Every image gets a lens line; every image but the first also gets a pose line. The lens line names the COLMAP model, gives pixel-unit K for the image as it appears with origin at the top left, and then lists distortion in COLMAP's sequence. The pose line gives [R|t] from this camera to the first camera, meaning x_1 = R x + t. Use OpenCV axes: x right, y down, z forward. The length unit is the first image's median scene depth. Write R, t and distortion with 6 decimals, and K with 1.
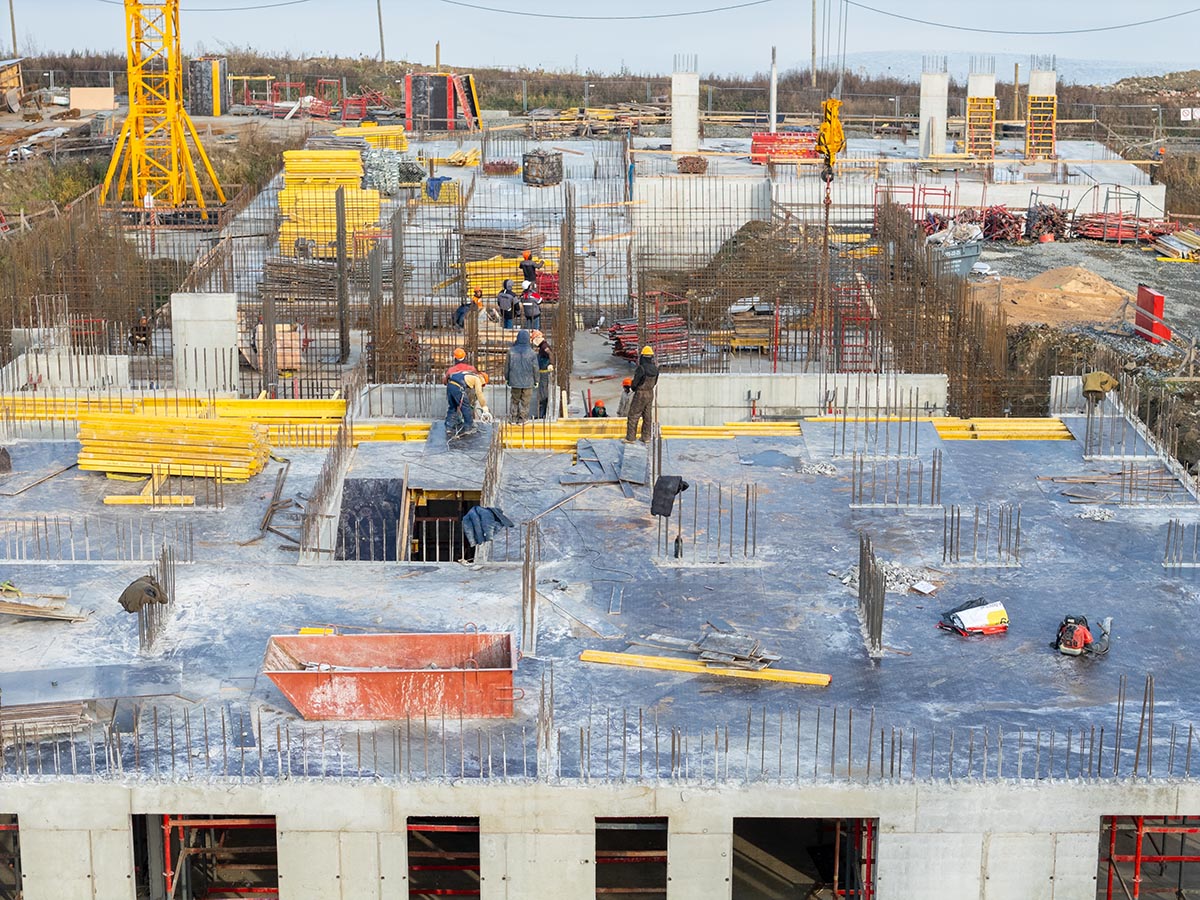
lens RADIAL K [[2405.0, 0, 602.0], [0, 2405.0, 449.1], [0, 0, 1]] dist [-0.150453, 0.000000]
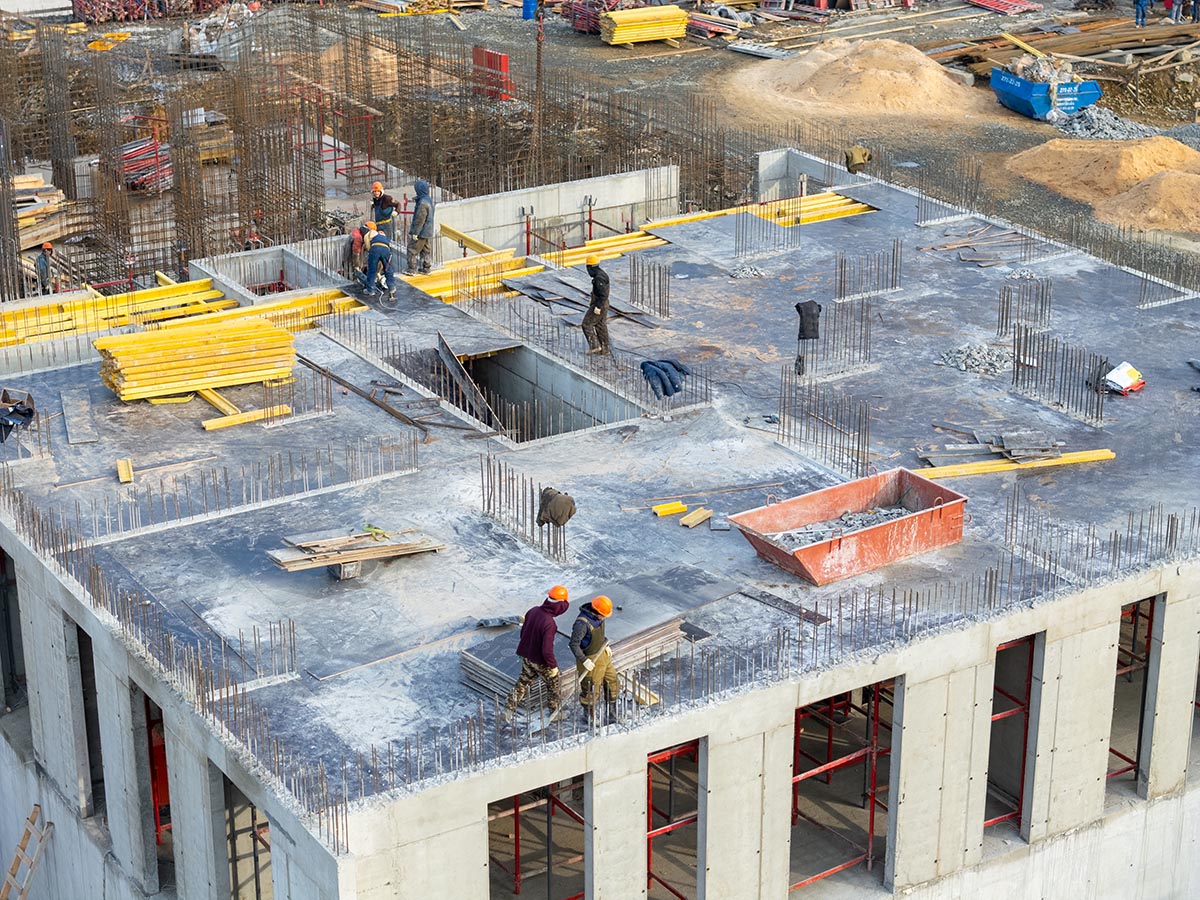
lens RADIAL K [[2405.0, 0, 604.1], [0, 2405.0, 460.2], [0, 0, 1]] dist [-0.150453, 0.000000]
pose [[0.847823, -0.199339, 0.491386, -0.687327], [0.138764, 0.977765, 0.157227, -0.117892], [-0.511801, -0.065114, 0.856633, 0.128118]]
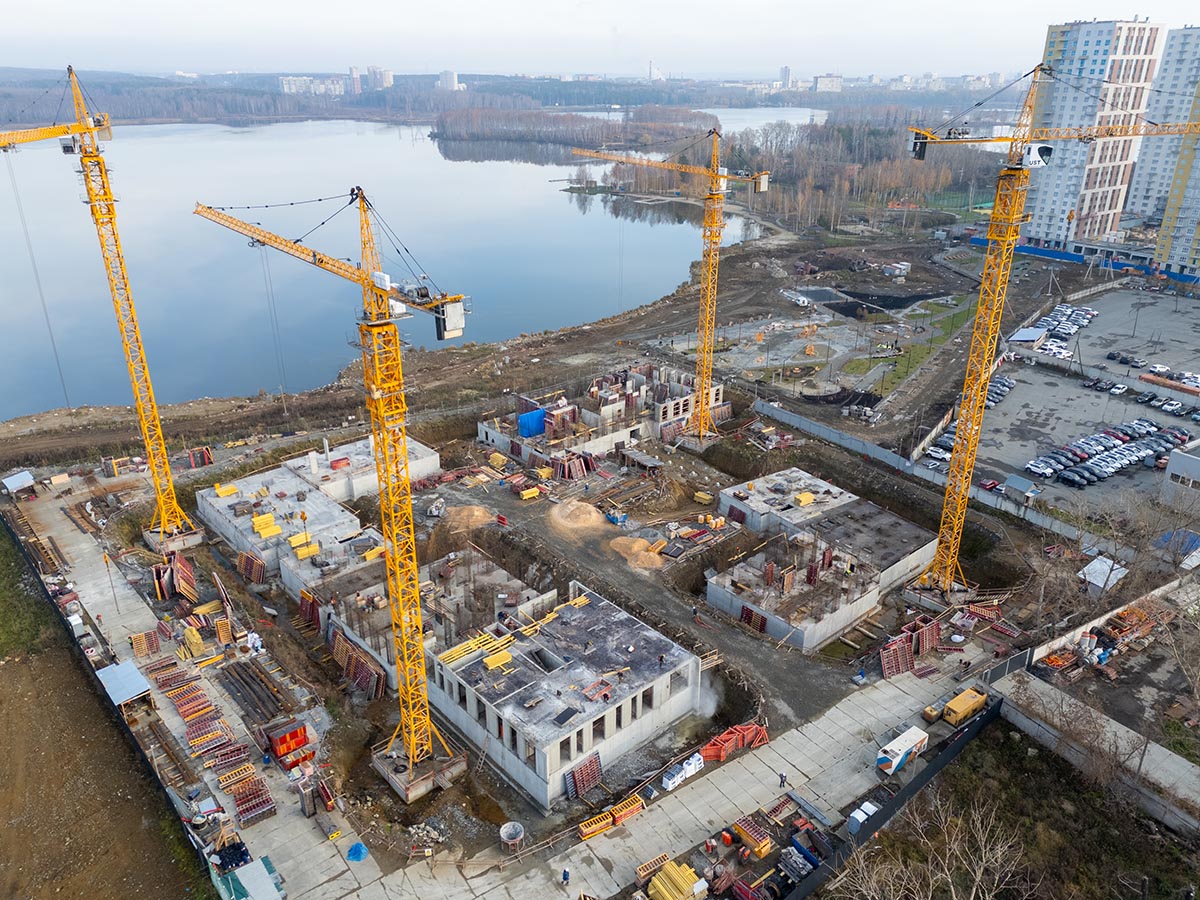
lens RADIAL K [[878.0, 0, 590.5], [0, 878.0, 444.0], [0, 0, 1]] dist [0.068276, -0.050841]
pose [[0.754343, -0.260156, 0.602732, -1.700350], [0.171150, 0.964310, 0.202022, -1.335899], [-0.633778, -0.049236, 0.771946, -1.304913]]
